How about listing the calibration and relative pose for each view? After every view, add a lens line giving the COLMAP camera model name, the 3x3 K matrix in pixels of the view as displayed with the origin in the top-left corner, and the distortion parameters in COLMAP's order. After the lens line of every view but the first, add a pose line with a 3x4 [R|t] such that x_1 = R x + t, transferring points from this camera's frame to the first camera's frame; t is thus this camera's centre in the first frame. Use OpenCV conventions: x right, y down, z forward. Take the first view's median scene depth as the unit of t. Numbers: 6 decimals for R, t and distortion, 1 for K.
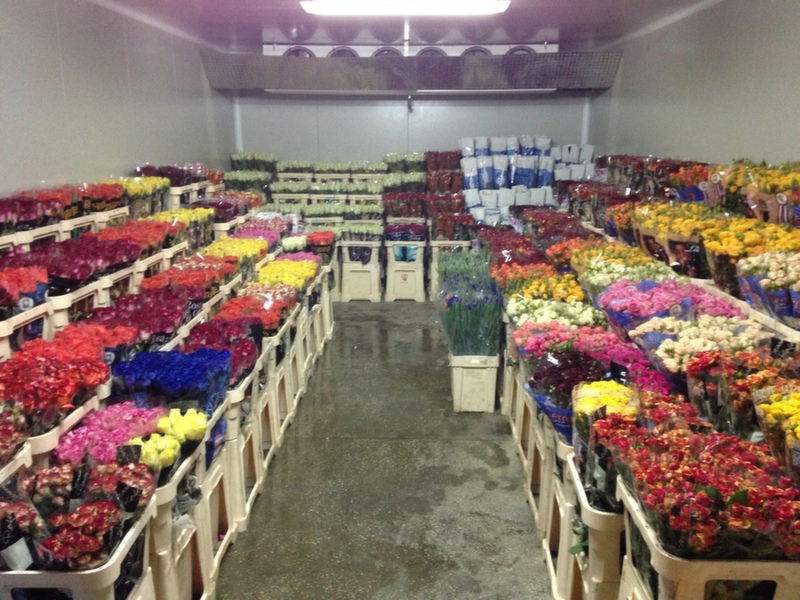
lens RADIAL K [[747.3, 0, 400.7], [0, 747.3, 301.5], [0, 0, 1]] dist [0.051725, 0.000000]
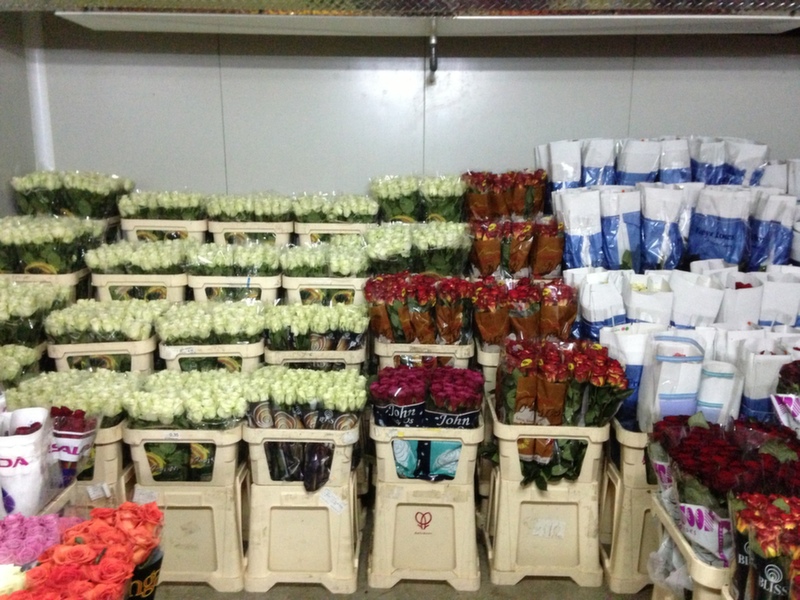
lens RADIAL K [[747.3, 0, 400.4], [0, 747.3, 298.5], [0, 0, 1]] dist [0.051725, 0.000000]
pose [[0.999912, 0.005159, 0.012255, -0.010295], [-0.004956, 0.999850, -0.016569, -0.125038], [-0.012338, 0.016507, 0.999788, 0.591026]]
